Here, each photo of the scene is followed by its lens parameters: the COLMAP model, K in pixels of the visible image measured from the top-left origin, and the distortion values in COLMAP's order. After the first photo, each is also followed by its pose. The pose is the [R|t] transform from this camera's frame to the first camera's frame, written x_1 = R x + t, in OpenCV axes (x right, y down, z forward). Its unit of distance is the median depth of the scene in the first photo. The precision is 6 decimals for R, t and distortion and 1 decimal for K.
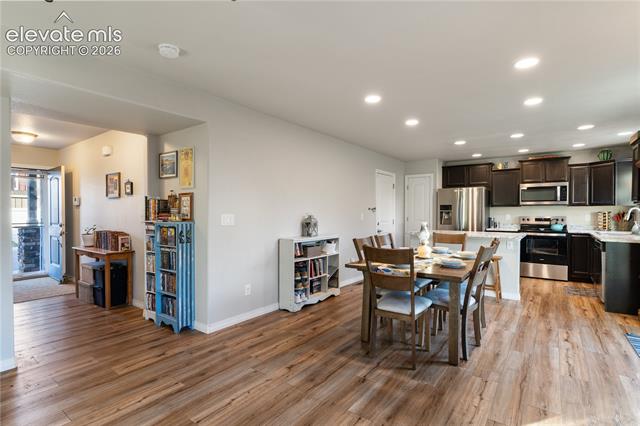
lens RADIAL K [[315.9, 0, 315.5], [0, 315.9, 215.2], [0, 0, 1]] dist [0.000589, 0.001543]
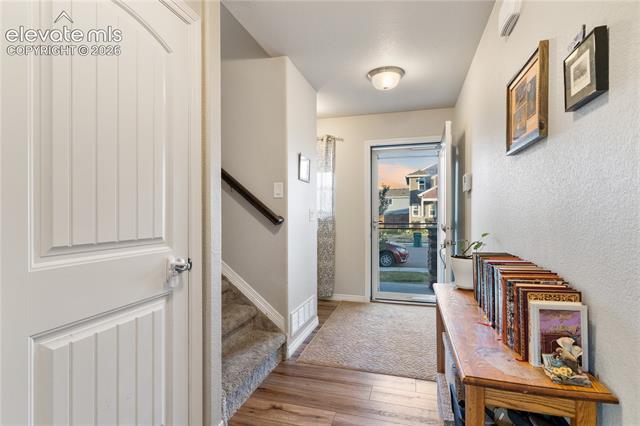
lens RADIAL K [[323.9, 0, 315.6], [0, 323.9, 213.3], [0, 0, 1]] dist [-0.003201, -0.000527]
pose [[0.341602, 0.000634, -0.939845, -0.344327], [-0.011189, 0.999932, -0.003393, 0.008304], [0.939778, 0.011675, 0.341586, 0.582135]]
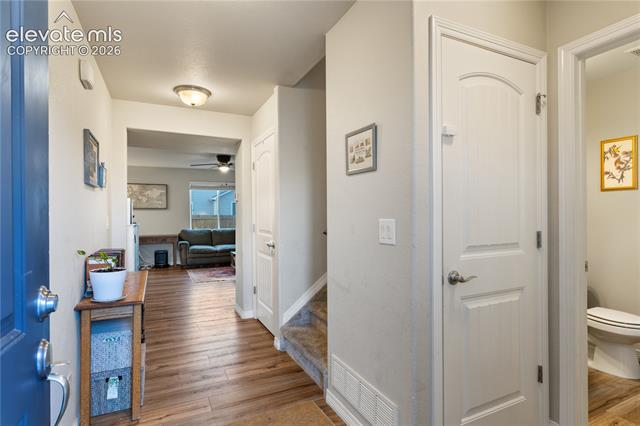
lens RADIAL K [[328.8, 0, 317.1], [0, 328.8, 214.6], [0, 0, 1]] dist [-0.002642, -0.000210]
pose [[-0.885035, 0.013332, 0.465333, -0.968365], [0.020083, 0.999753, 0.009554, -0.002000], [-0.465091, 0.017801, -0.885084, 1.045505]]
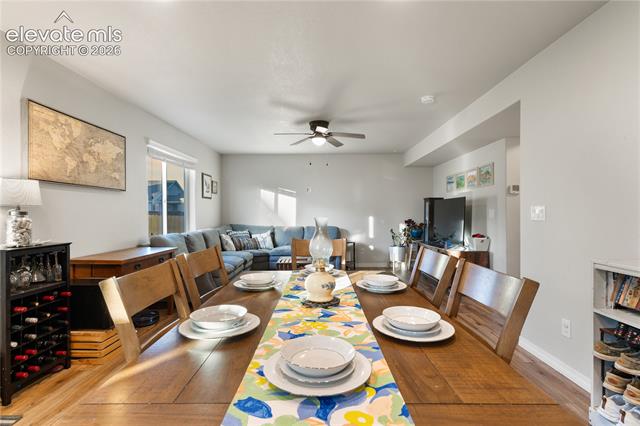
lens RADIAL K [[315.9, 0, 315.5], [0, 315.9, 215.2], [0, 0, 1]] dist [0.000589, 0.001543]
pose [[-0.814478, 0.001394, -0.580192, 0.351914], [-0.008090, 0.999873, 0.013759, 0.008374], [0.580138, 0.015900, -0.814363, 0.794368]]
